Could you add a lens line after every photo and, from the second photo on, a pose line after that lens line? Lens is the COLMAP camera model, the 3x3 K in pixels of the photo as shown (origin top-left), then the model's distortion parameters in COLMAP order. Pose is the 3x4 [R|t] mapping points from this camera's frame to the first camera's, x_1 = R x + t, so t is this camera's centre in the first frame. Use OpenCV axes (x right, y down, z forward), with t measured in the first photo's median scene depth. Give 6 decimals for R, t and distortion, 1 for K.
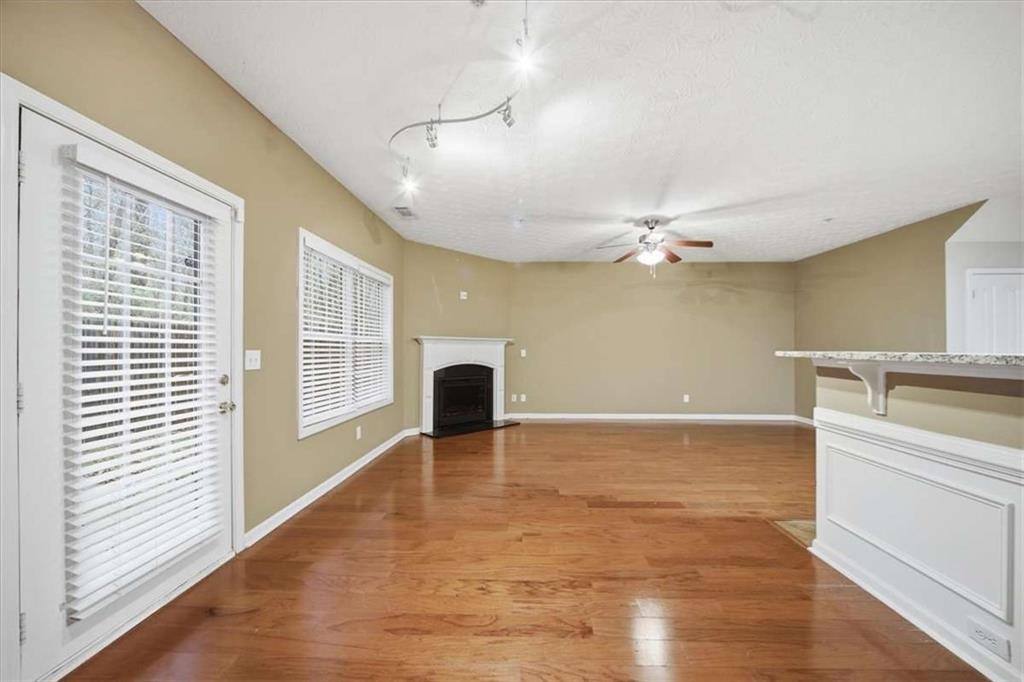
lens RADIAL K [[359.3, 0, 515.1], [0, 359.3, 347.8], [0, 0, 1]] dist [-0.009746, 0.000160]
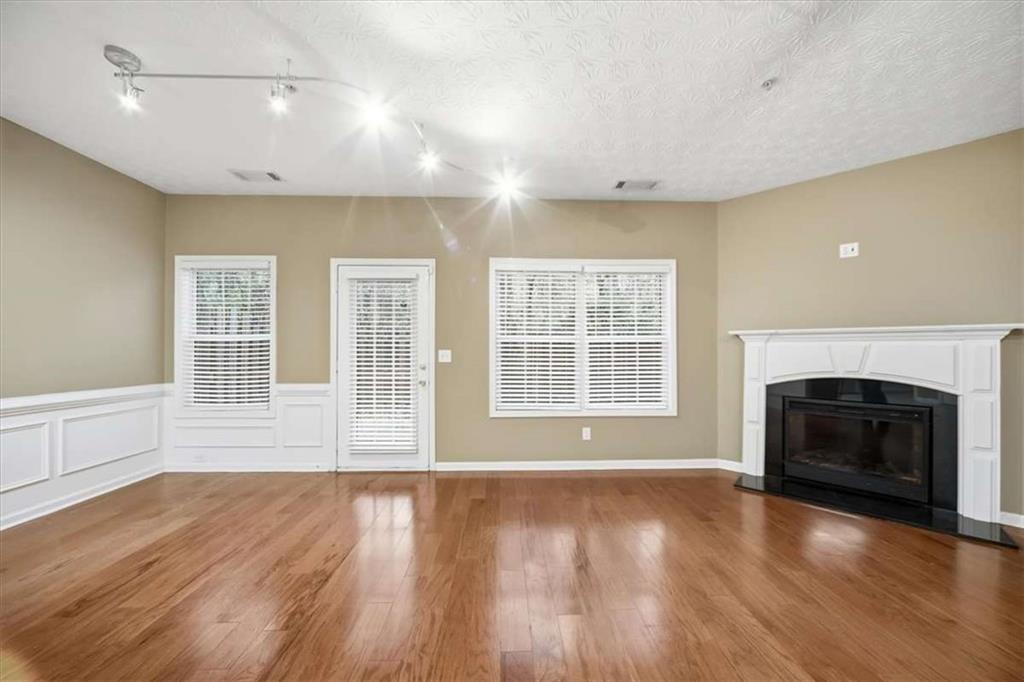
lens RADIAL K [[359.3, 0, 515.1], [0, 359.3, 347.8], [0, 0, 1]] dist [-0.009746, 0.000160]
pose [[0.078132, -0.005450, -0.996928, 0.377190], [0.001781, 0.999984, -0.005327, 0.003192], [0.996941, -0.001359, 0.078140, 0.508889]]
